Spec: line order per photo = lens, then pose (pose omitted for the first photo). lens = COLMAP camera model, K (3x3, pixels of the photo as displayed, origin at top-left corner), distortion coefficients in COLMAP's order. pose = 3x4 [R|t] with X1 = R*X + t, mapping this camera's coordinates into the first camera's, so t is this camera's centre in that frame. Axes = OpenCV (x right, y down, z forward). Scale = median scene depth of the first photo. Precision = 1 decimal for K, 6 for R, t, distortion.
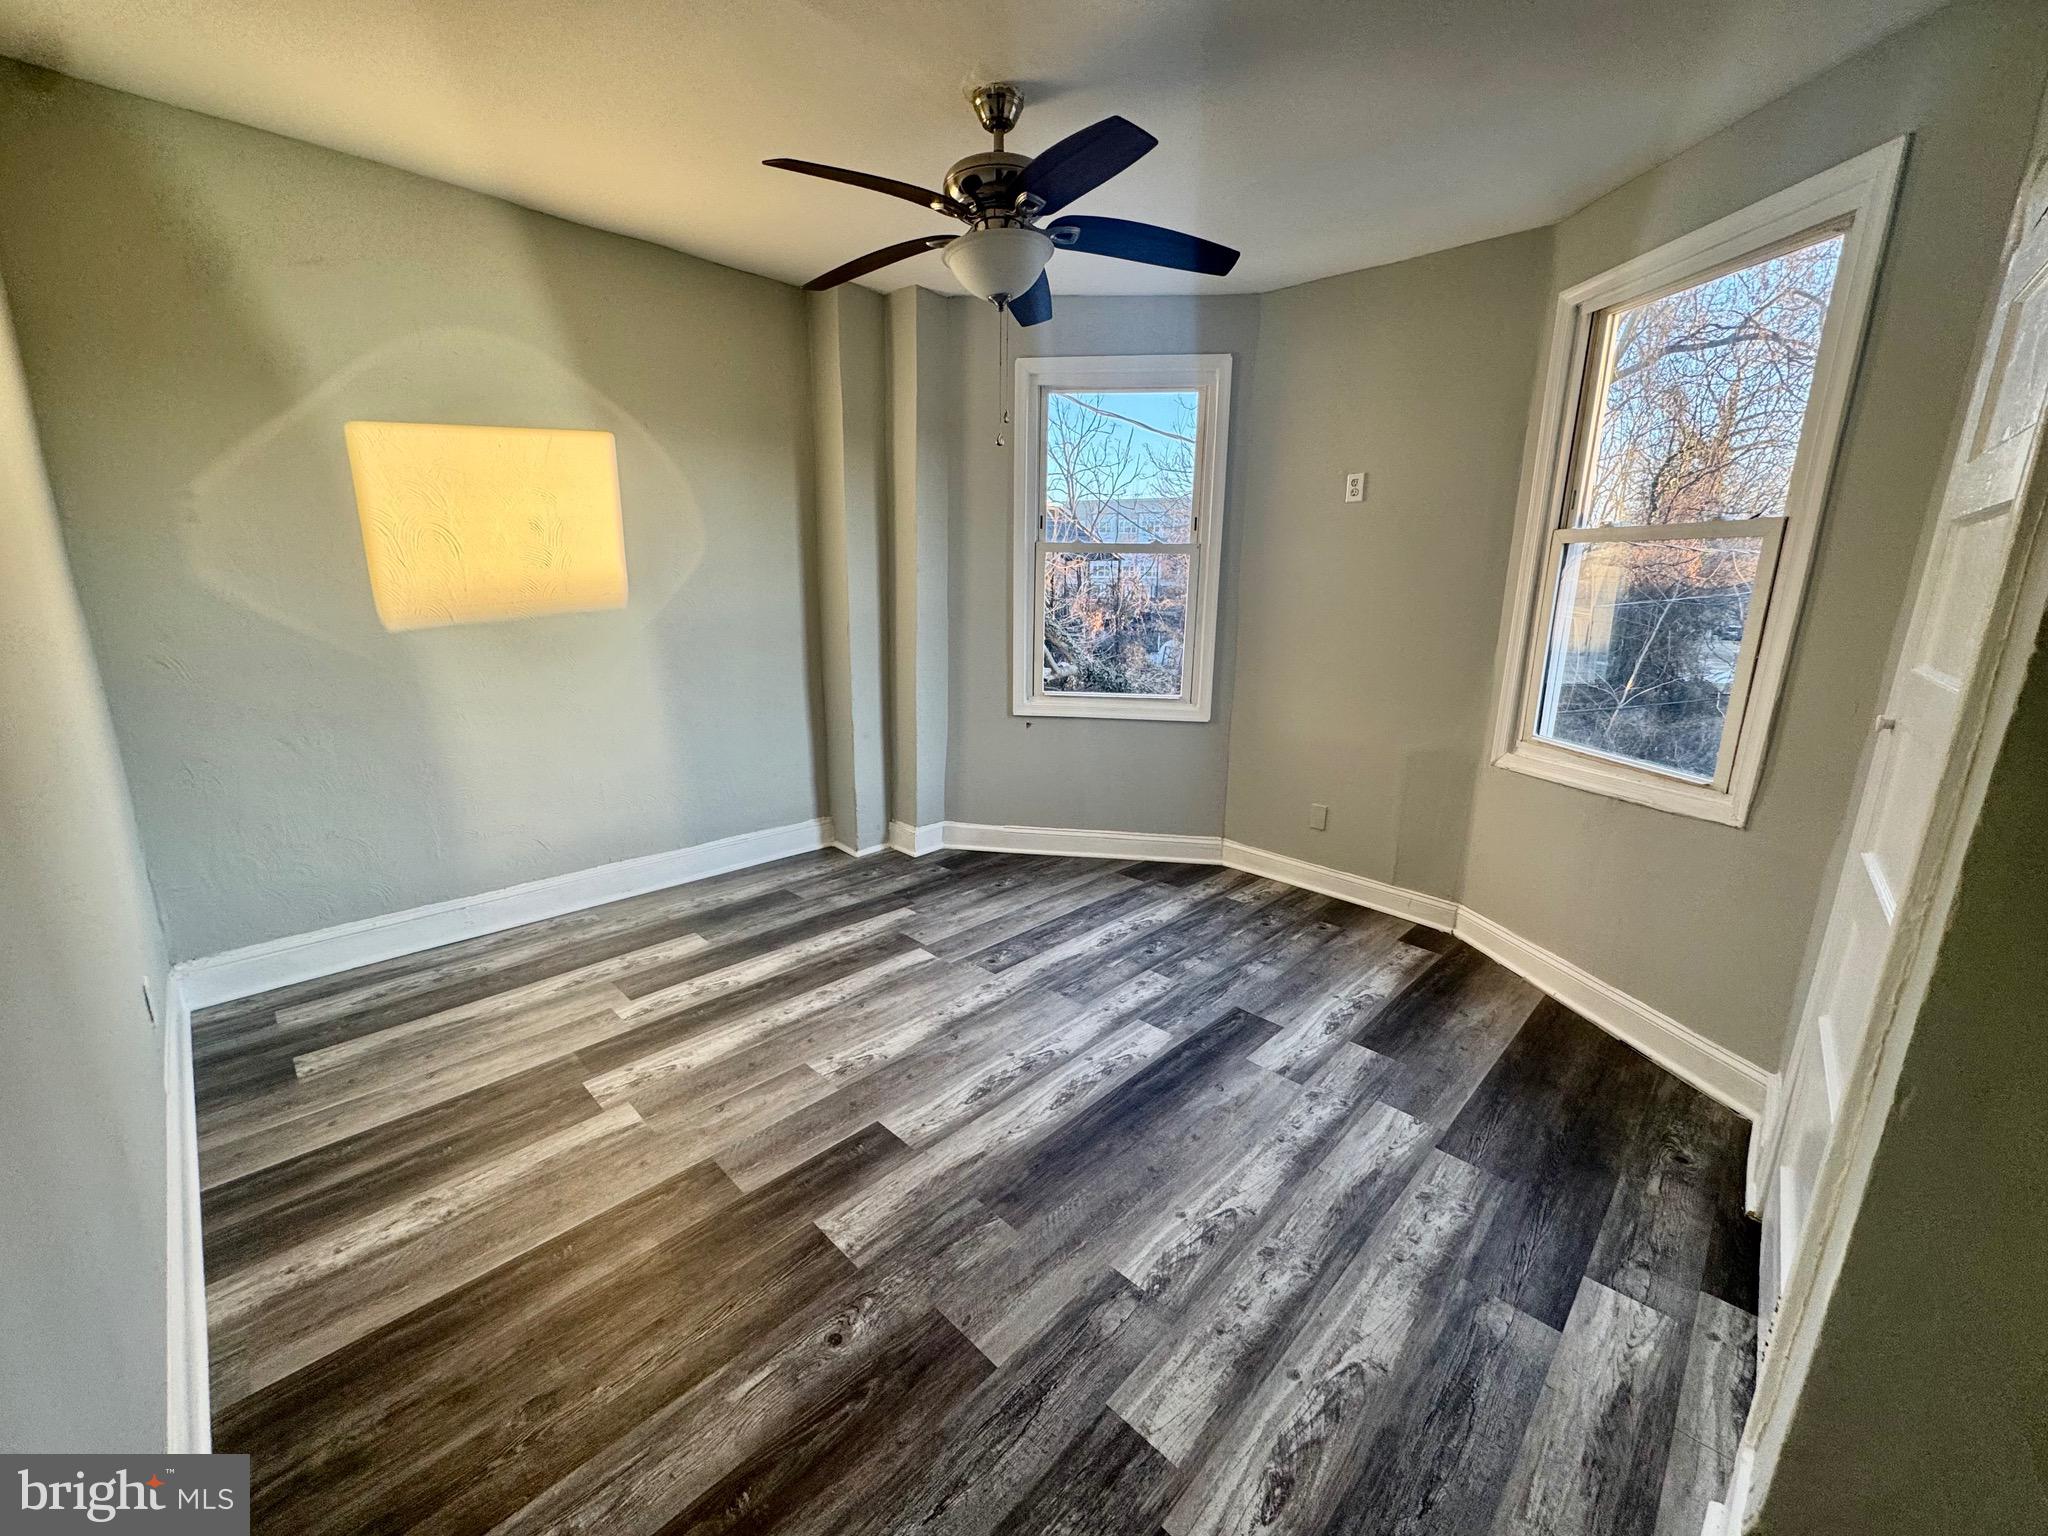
lens RADIAL K [[812.2, 0, 1021.7], [0, 812.2, 764.3], [0, 0, 1]] dist [-0.003034, 0.000295]
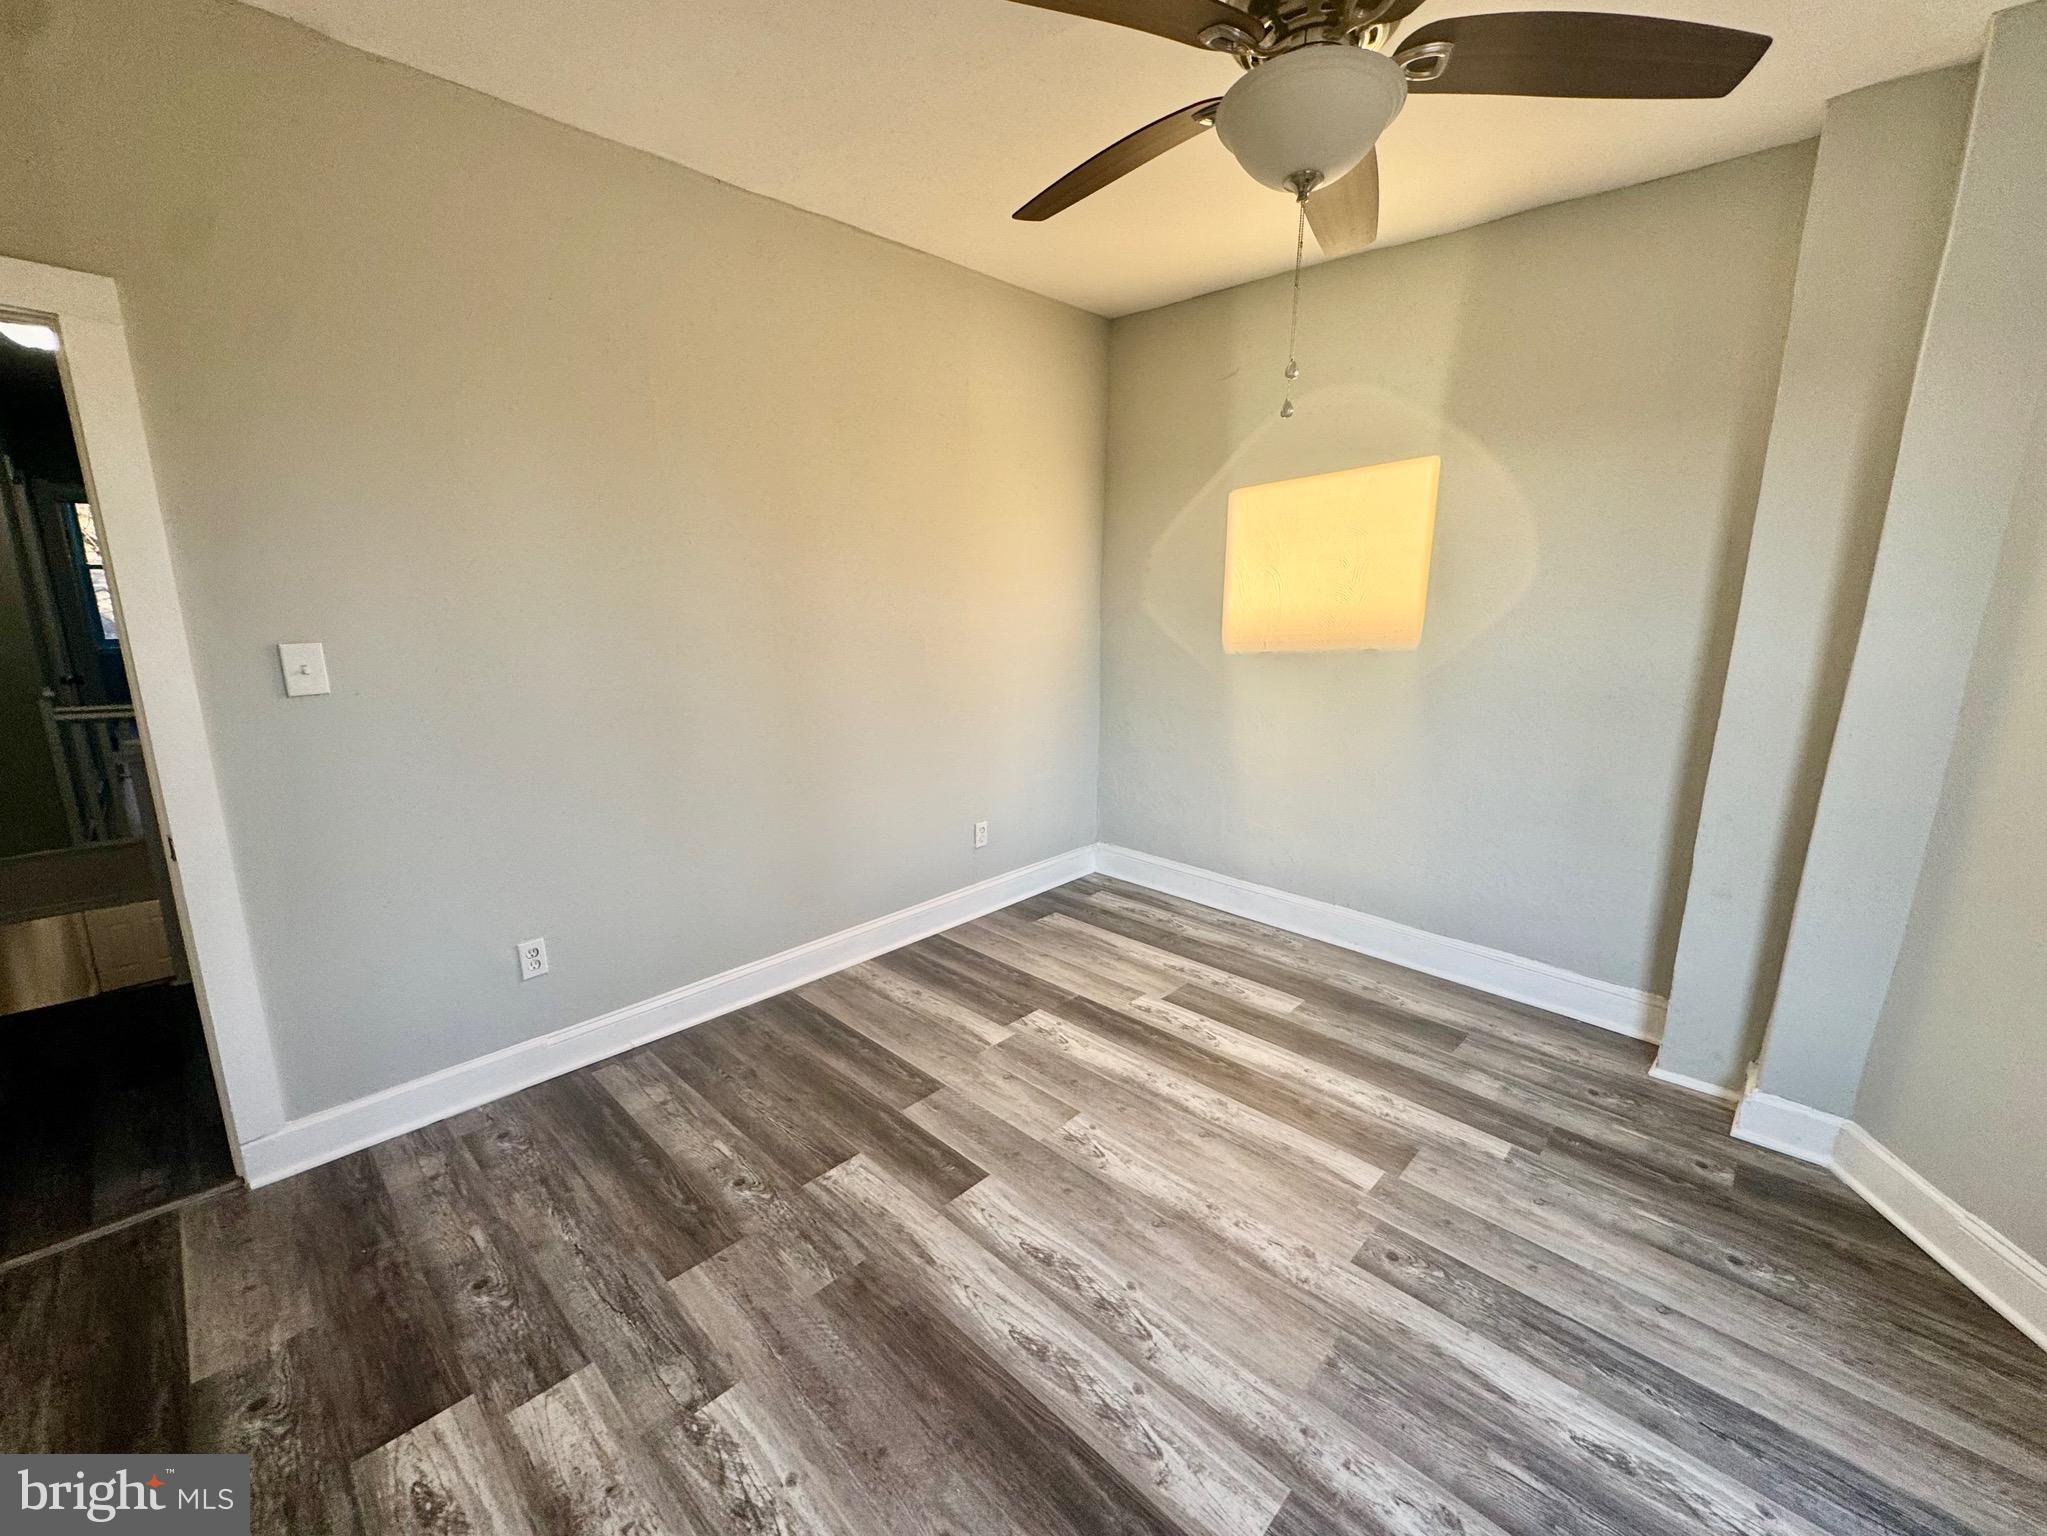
lens RADIAL K [[833.3, 0, 1020.5], [0, 833.3, 769.8], [0, 0, 1]] dist [-0.002198, 0.000016]
pose [[0.009754, 0.201618, -0.979416, 0.667530], [-0.238258, 0.951721, 0.193544, -0.209428], [0.971153, 0.231466, 0.057320, 0.833594]]
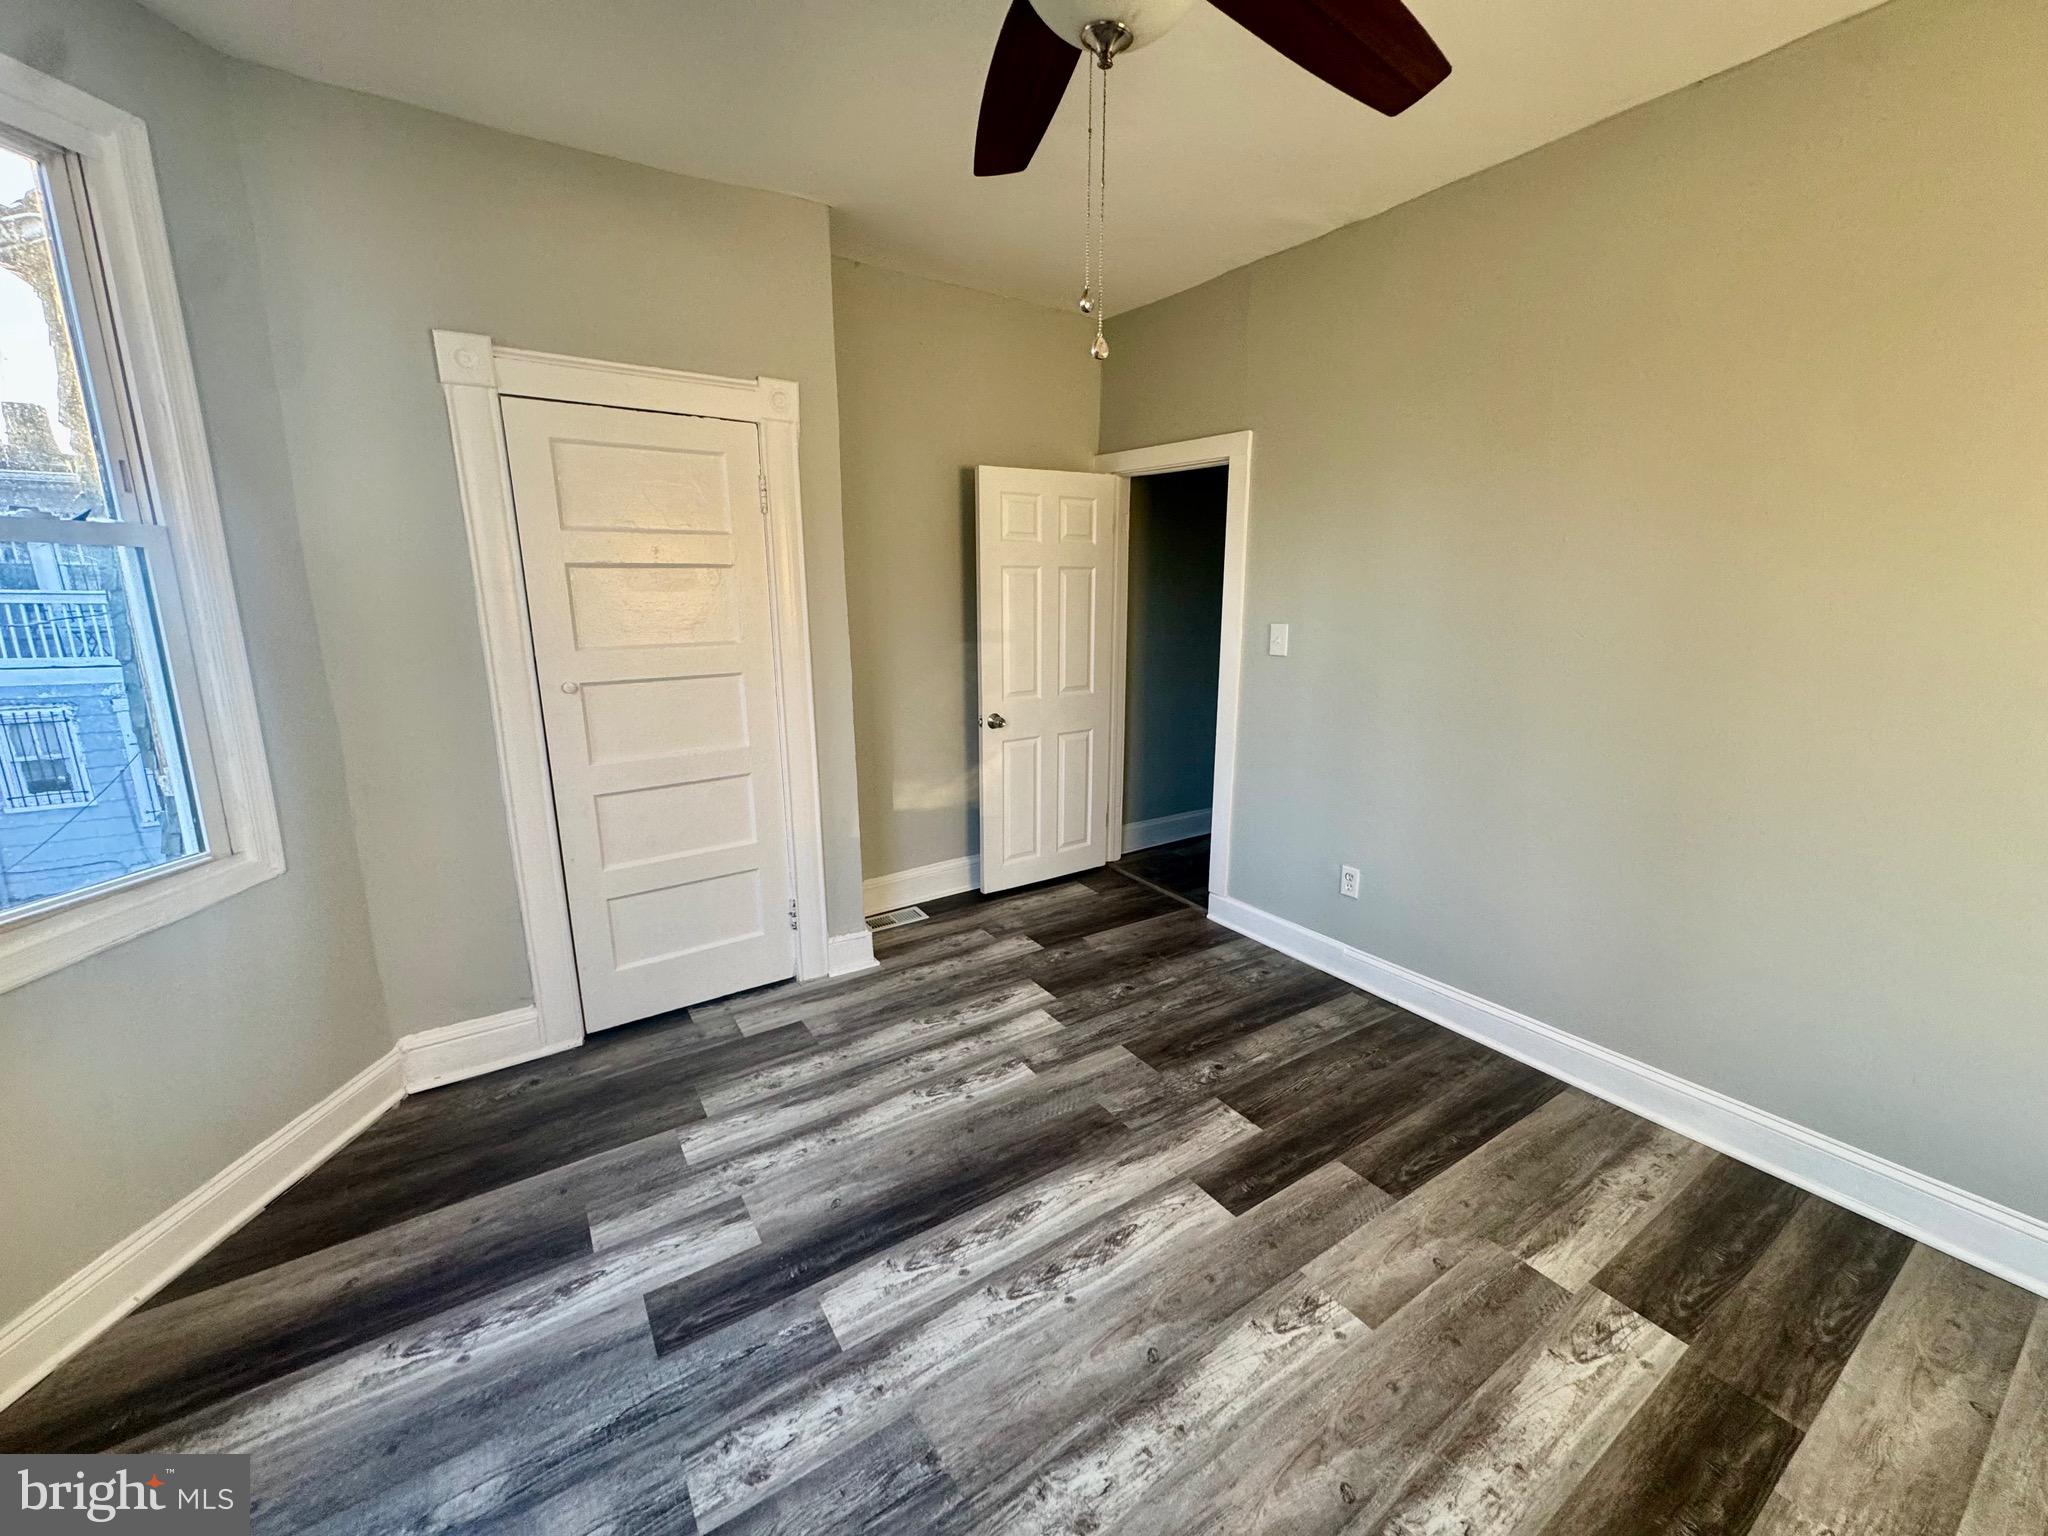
lens RADIAL K [[812.2, 0, 1021.7], [0, 812.2, 764.3], [0, 0, 1]] dist [-0.003034, 0.000295]
pose [[-0.976936, -0.058341, 0.205410, -0.097230], [0.036232, 0.902715, 0.428711, -0.387345], [-0.210438, 0.426266, -0.879780, 1.560791]]
